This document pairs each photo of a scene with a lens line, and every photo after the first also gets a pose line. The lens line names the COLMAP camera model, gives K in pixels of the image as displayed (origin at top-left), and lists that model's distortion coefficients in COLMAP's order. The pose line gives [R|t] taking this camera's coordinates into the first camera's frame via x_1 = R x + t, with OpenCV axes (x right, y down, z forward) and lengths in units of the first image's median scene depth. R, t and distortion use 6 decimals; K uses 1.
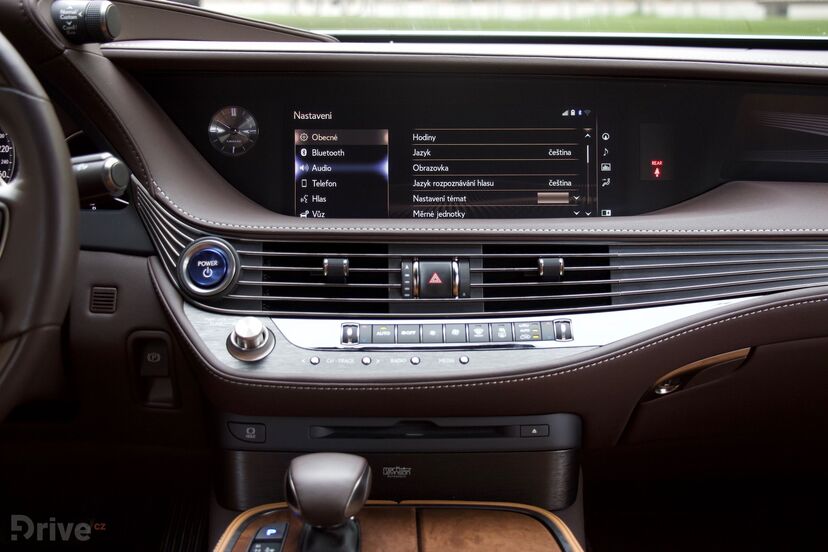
lens RADIAL K [[1338.8, 0, 414.0], [0, 1338.8, 276.0], [0, 0, 1]] dist [0.106313, 0.044951]
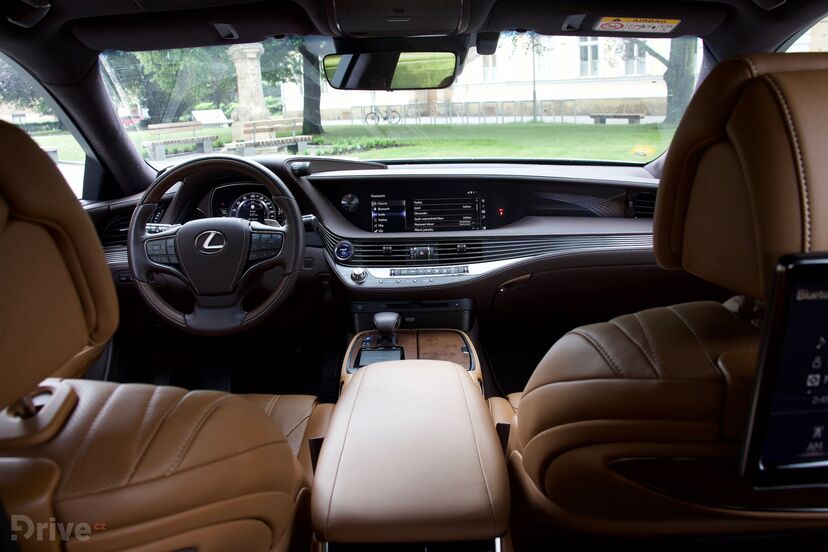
lens RADIAL K [[686.5, 0, 414.0], [0, 686.5, 276.0], [0, 0, 1]] dist [-0.148127, 0.002838]
pose [[0.999468, -0.023635, -0.022473, 0.030923], [0.024374, 0.999151, 0.033206, 0.002052], [0.021669, -0.033736, 0.999196, -0.477665]]
